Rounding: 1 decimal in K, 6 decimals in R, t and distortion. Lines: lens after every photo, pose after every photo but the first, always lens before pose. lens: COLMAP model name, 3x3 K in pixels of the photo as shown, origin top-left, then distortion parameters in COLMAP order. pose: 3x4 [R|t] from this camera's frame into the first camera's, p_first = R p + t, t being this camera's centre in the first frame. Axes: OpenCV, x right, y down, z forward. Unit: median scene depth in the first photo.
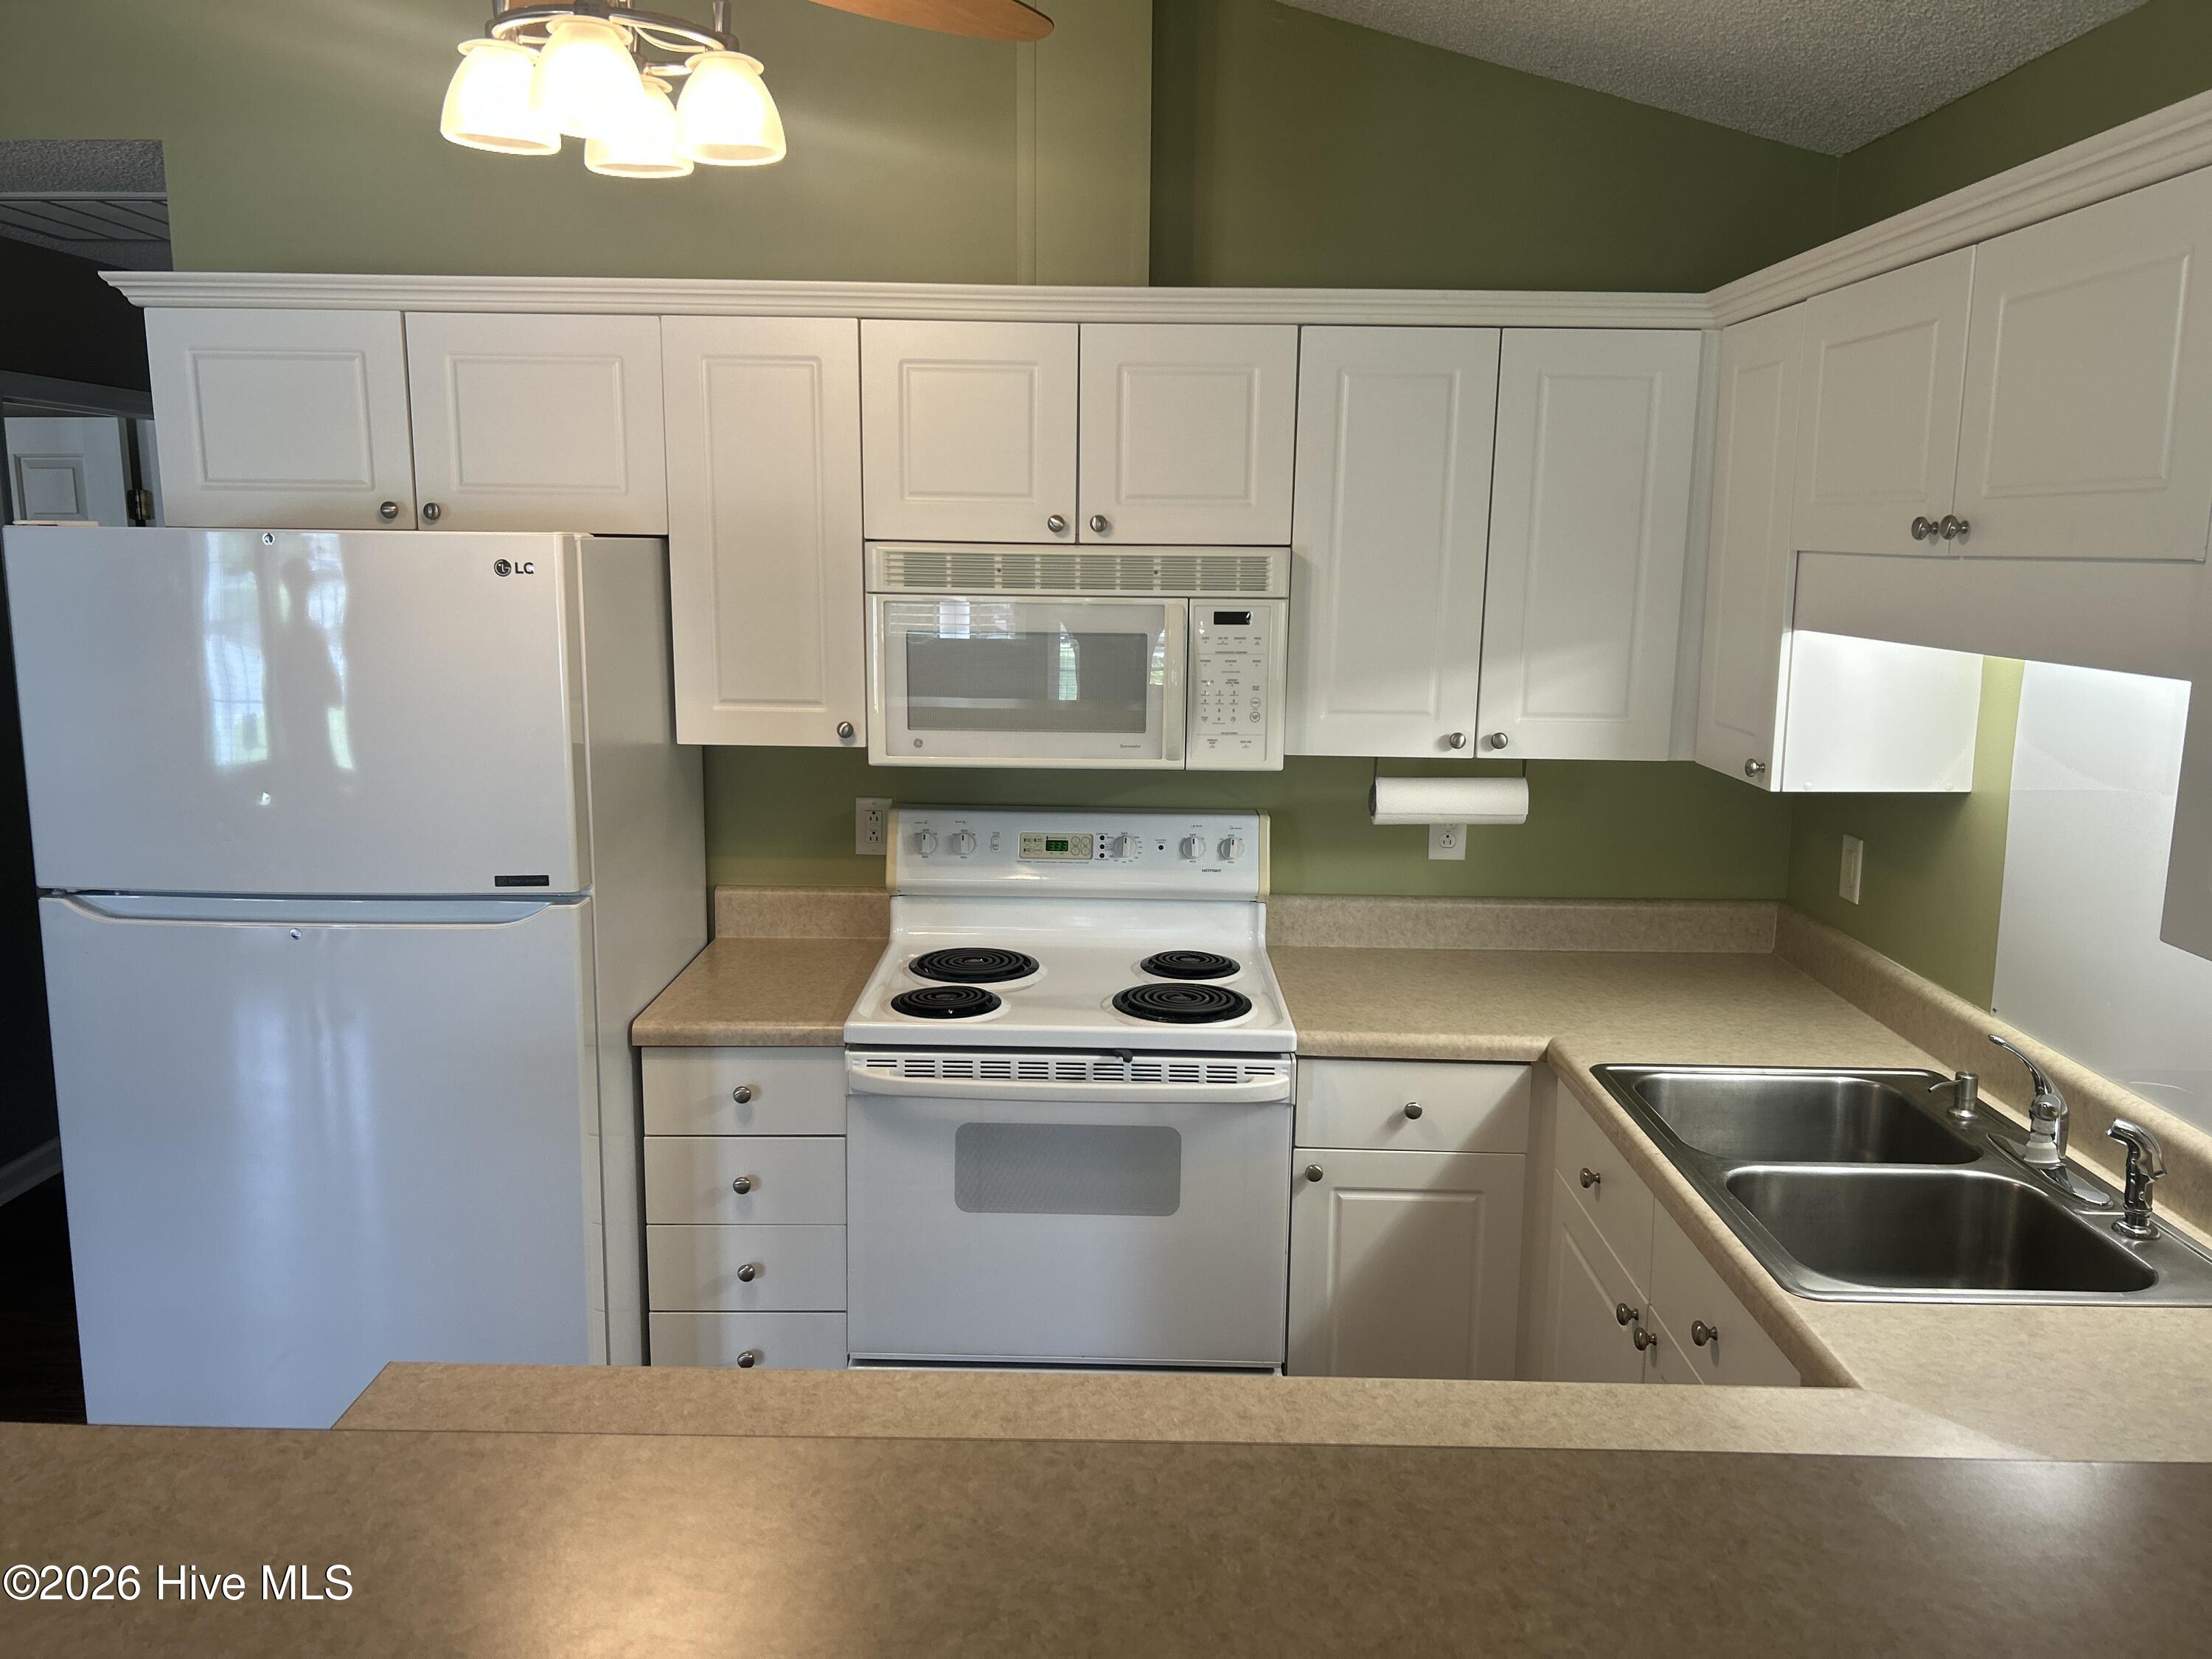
lens RADIAL K [[1678.3, 0, 1090.3], [0, 1678.3, 801.4], [0, 0, 1]] dist [0.058120, -0.059217]
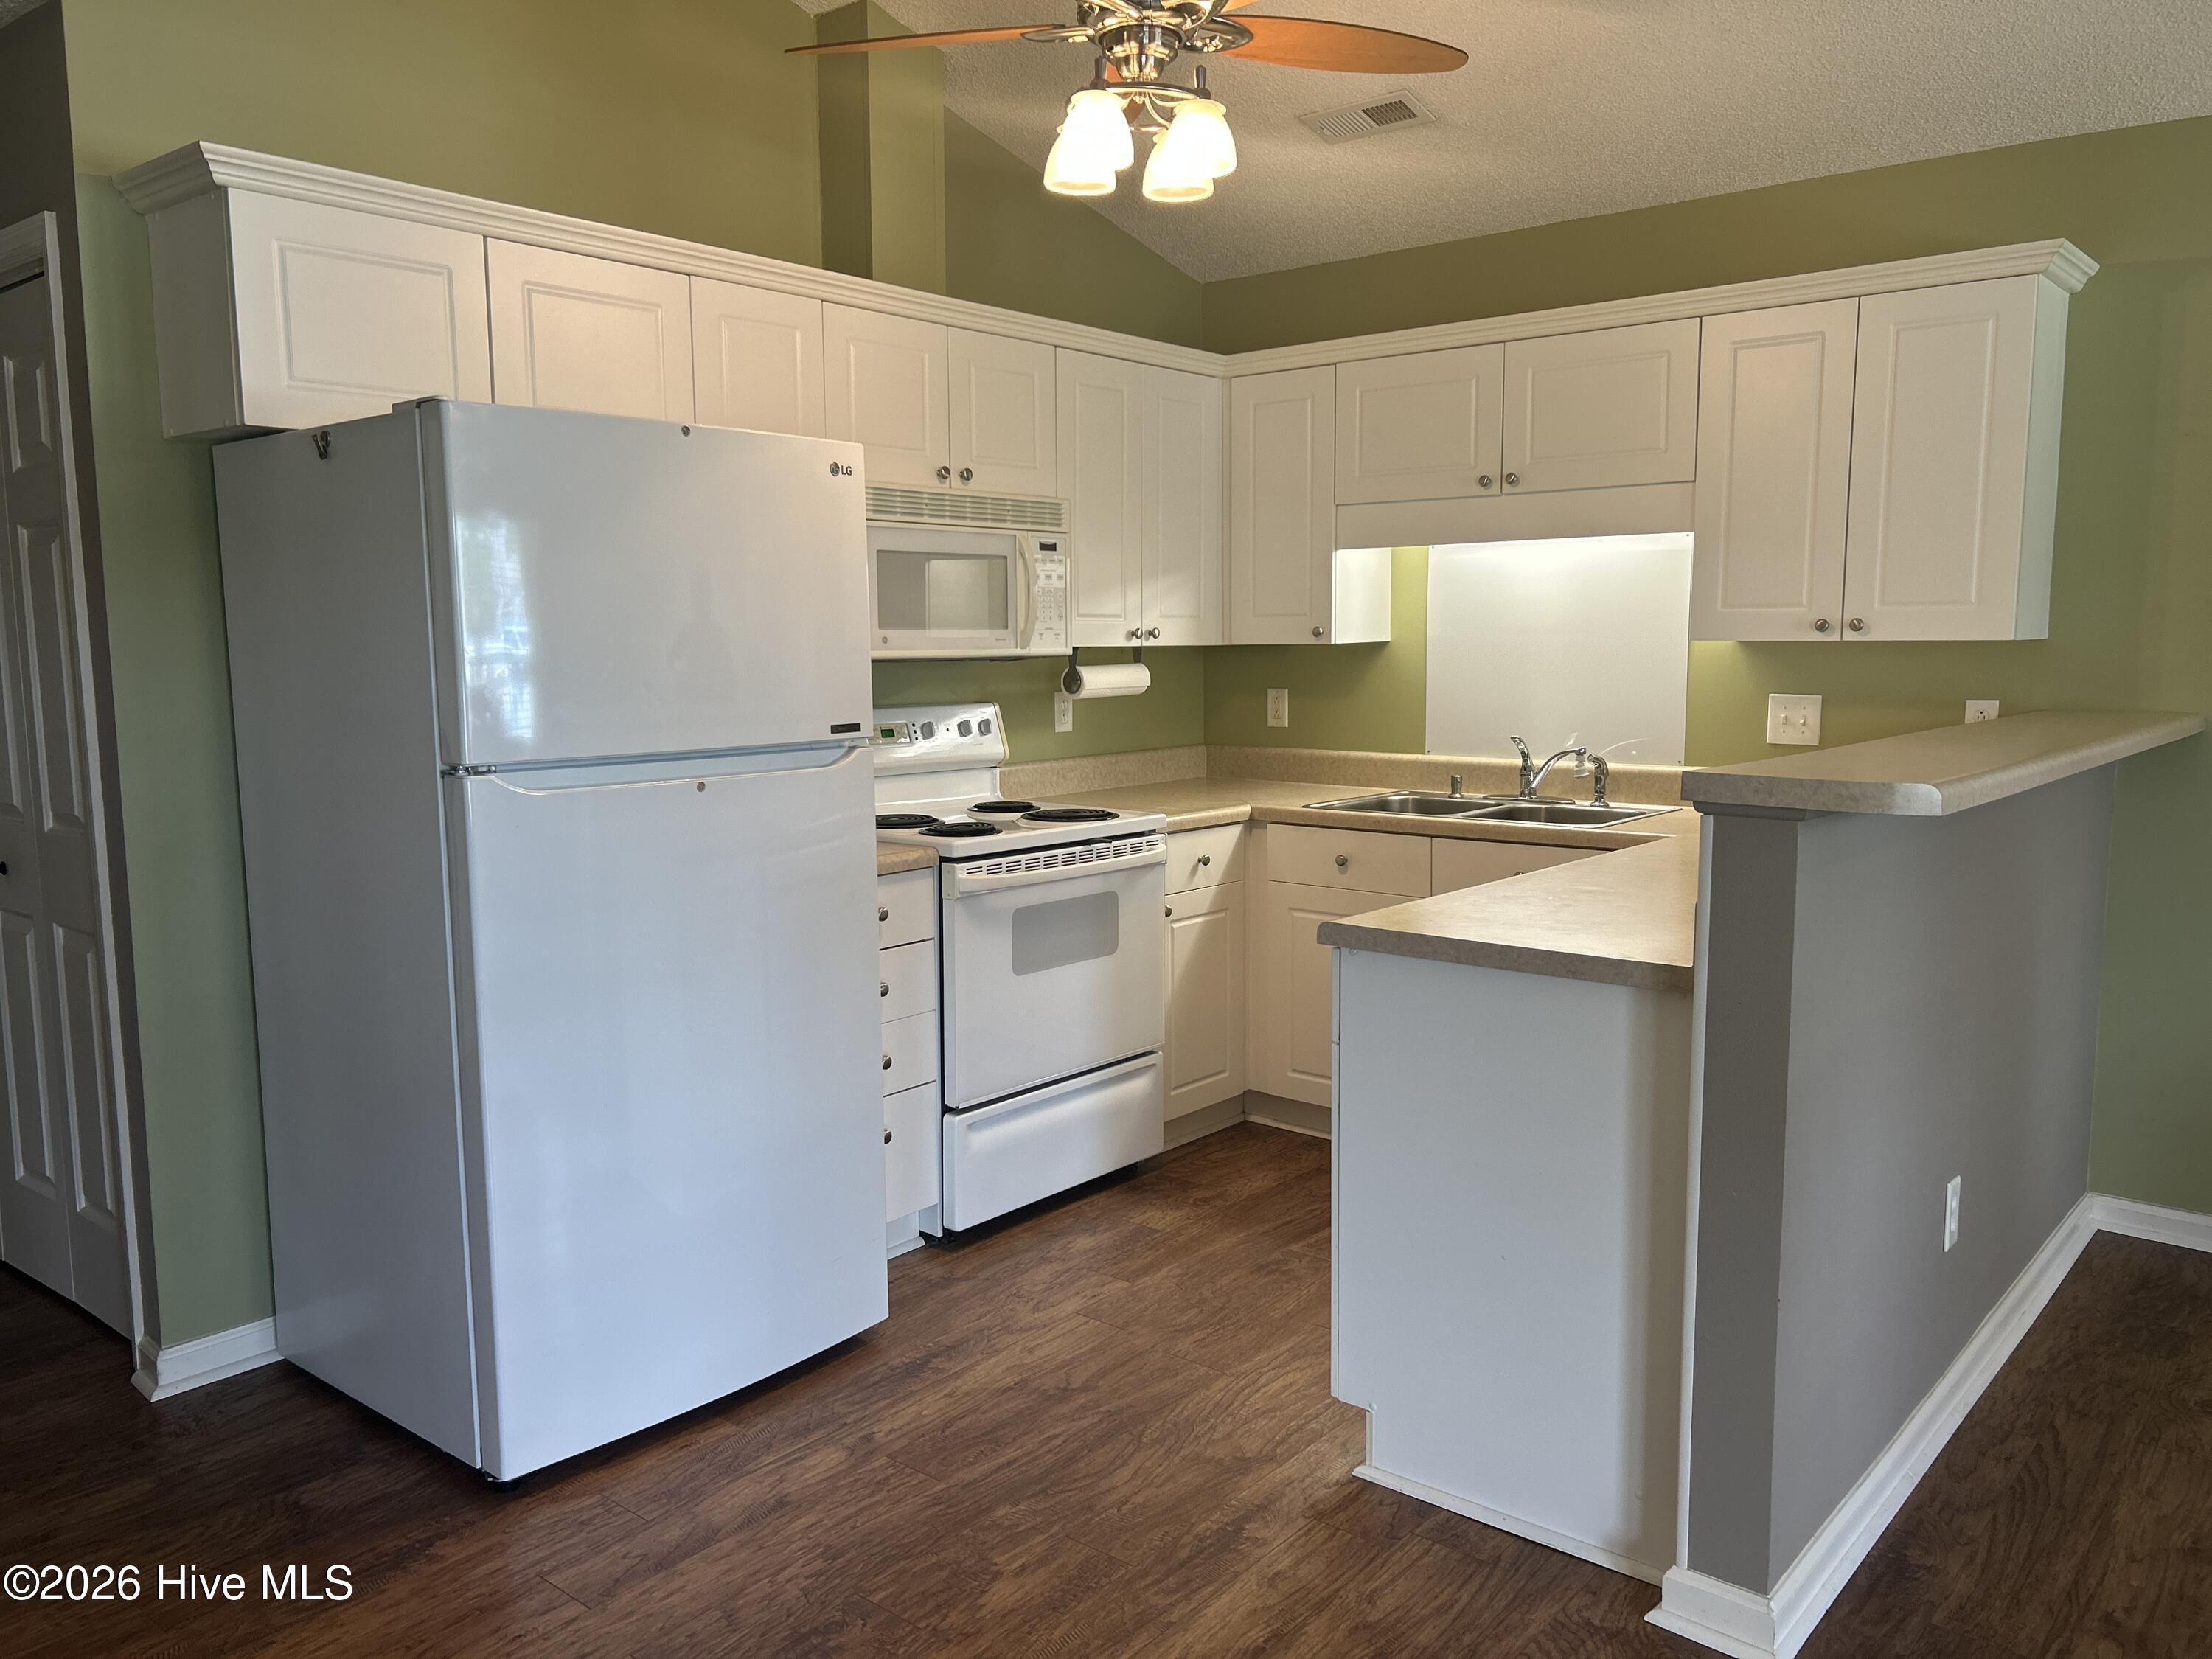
lens RADIAL K [[1678.3, 0, 1108.9], [0, 1678.3, 843.3], [0, 0, 1]] dist [0.058120, -0.059217]
pose [[0.637519, -0.113749, 0.761991, -0.996899], [0.135913, 0.990134, 0.034094, 0.098516], [-0.758351, 0.081829, 0.646690, 0.062314]]
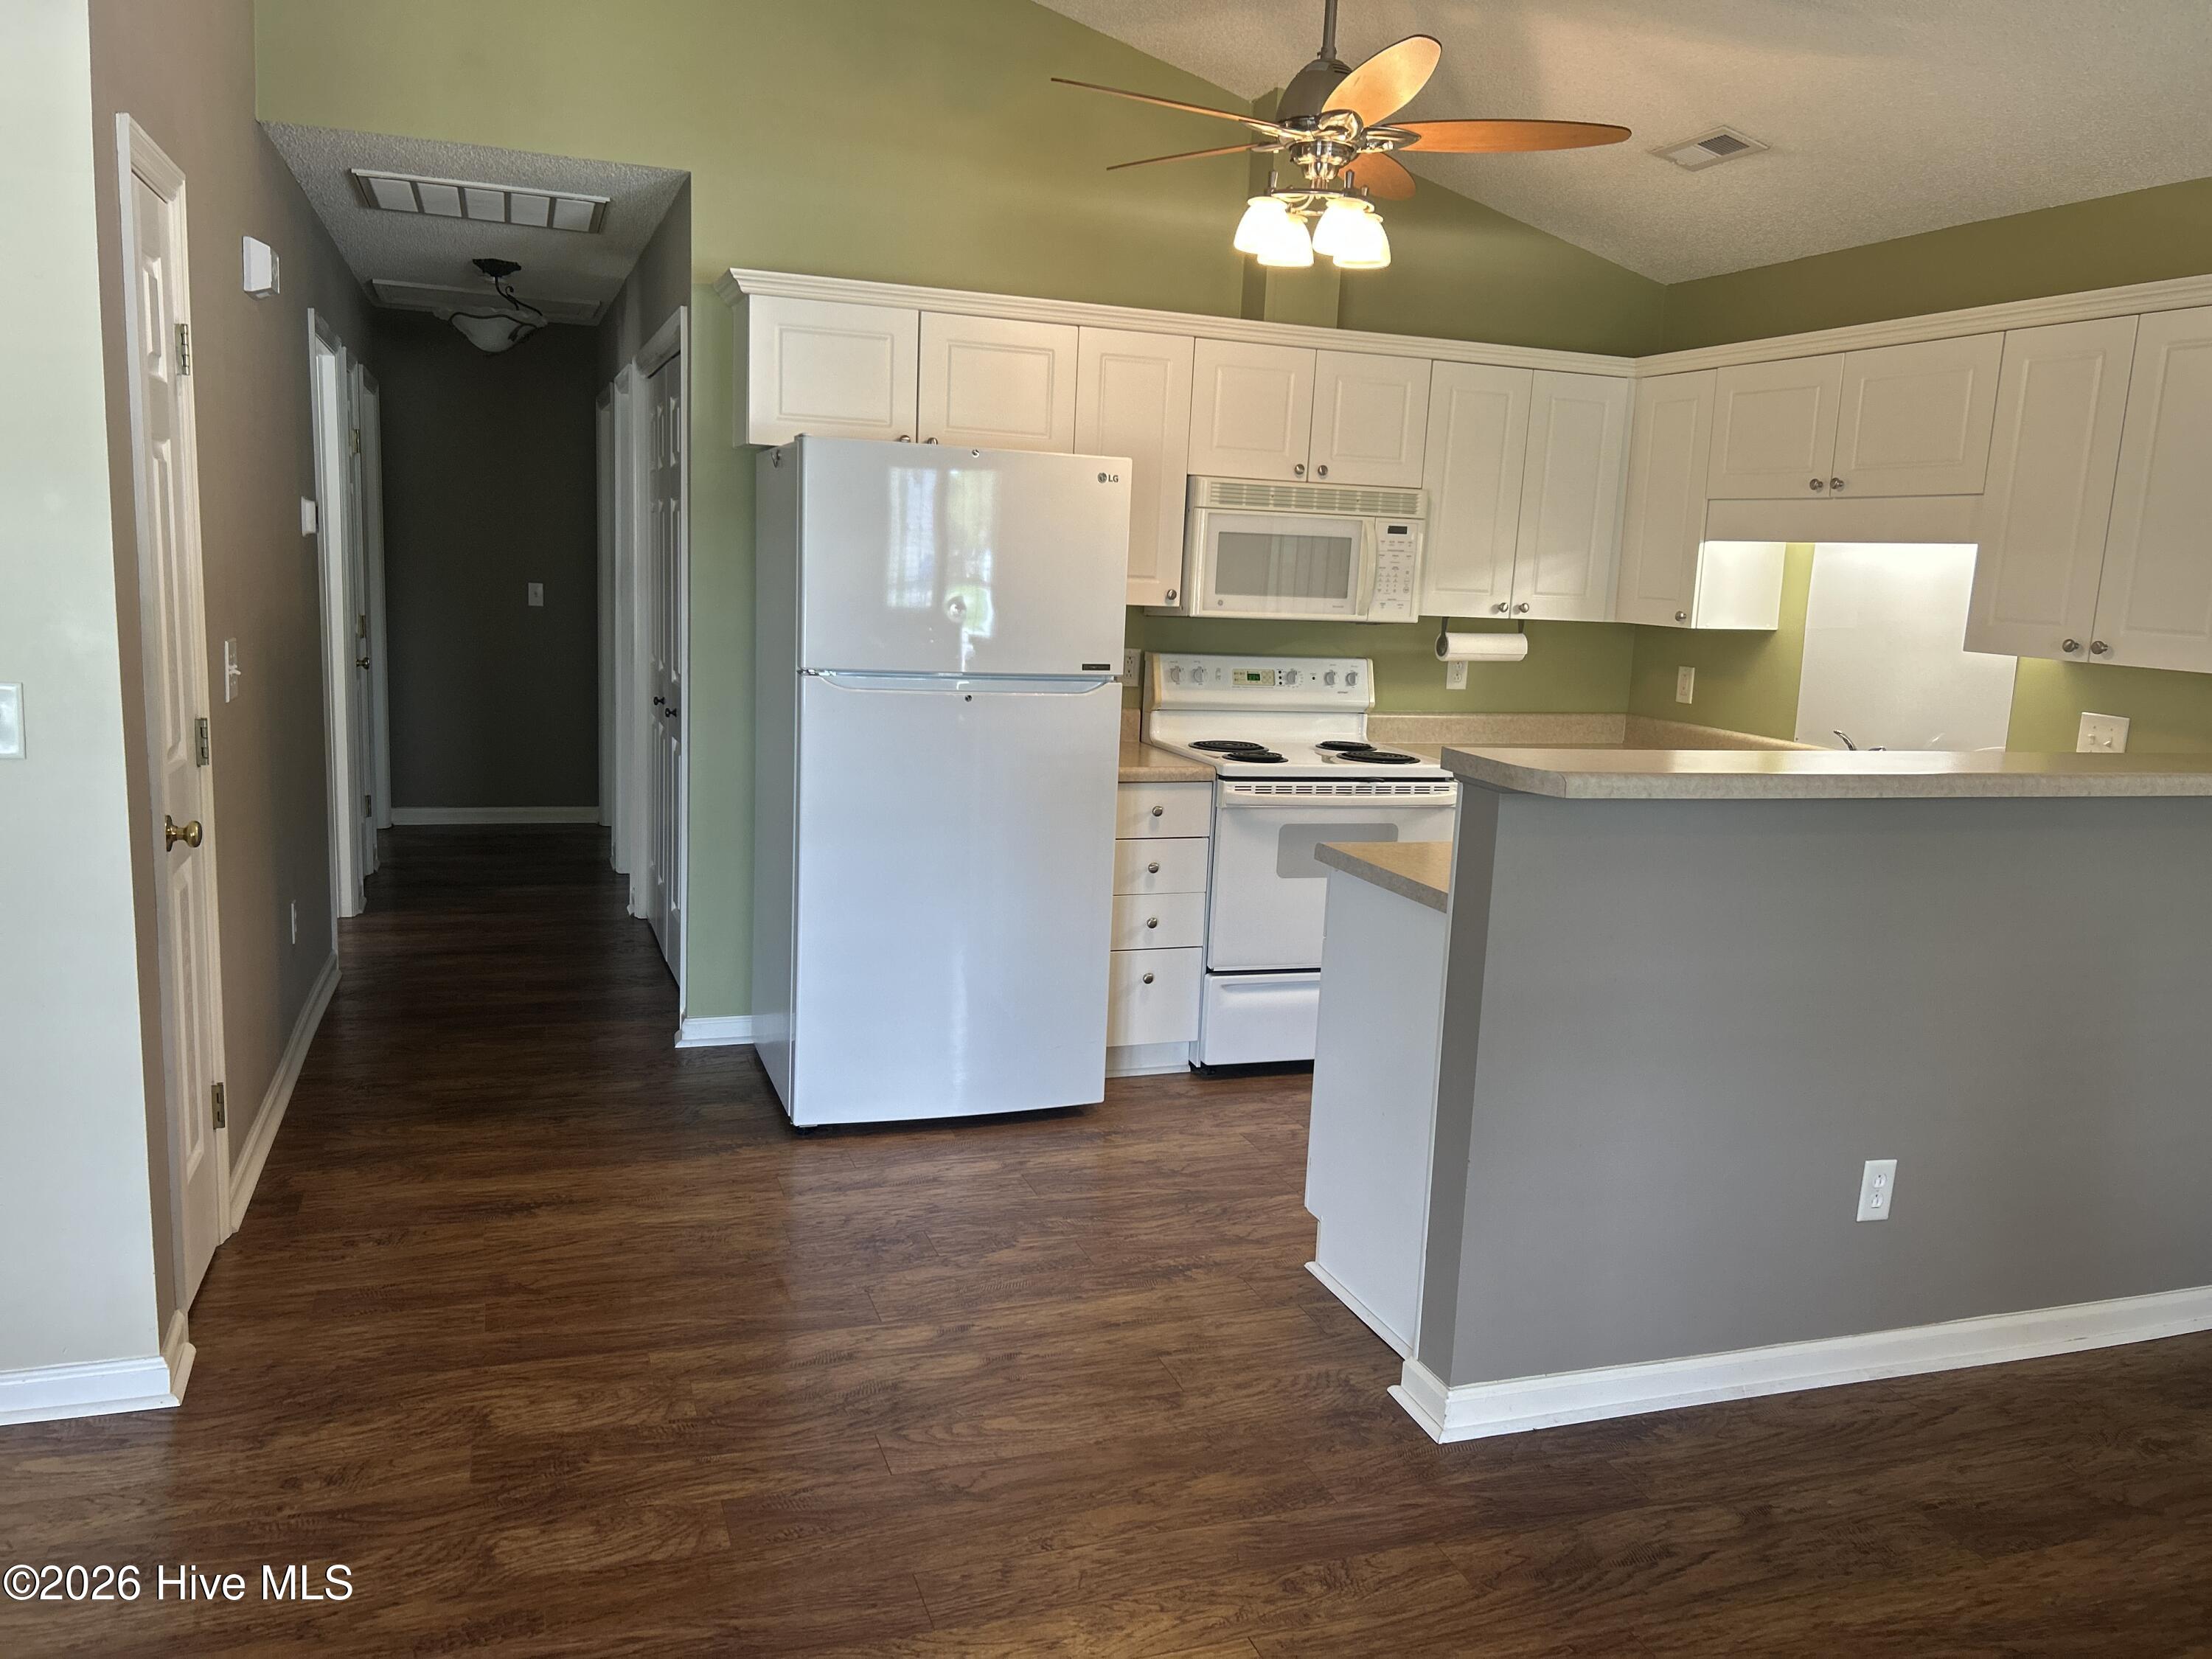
lens RADIAL K [[1678.3, 0, 1106.8], [0, 1678.3, 842.4], [0, 0, 1]] dist [0.058120, -0.059217]
pose [[0.939797, -0.028435, 0.340547, -0.777716], [0.019372, 0.999363, 0.029984, 0.148358], [-0.341182, -0.021582, 0.939749, -0.499032]]
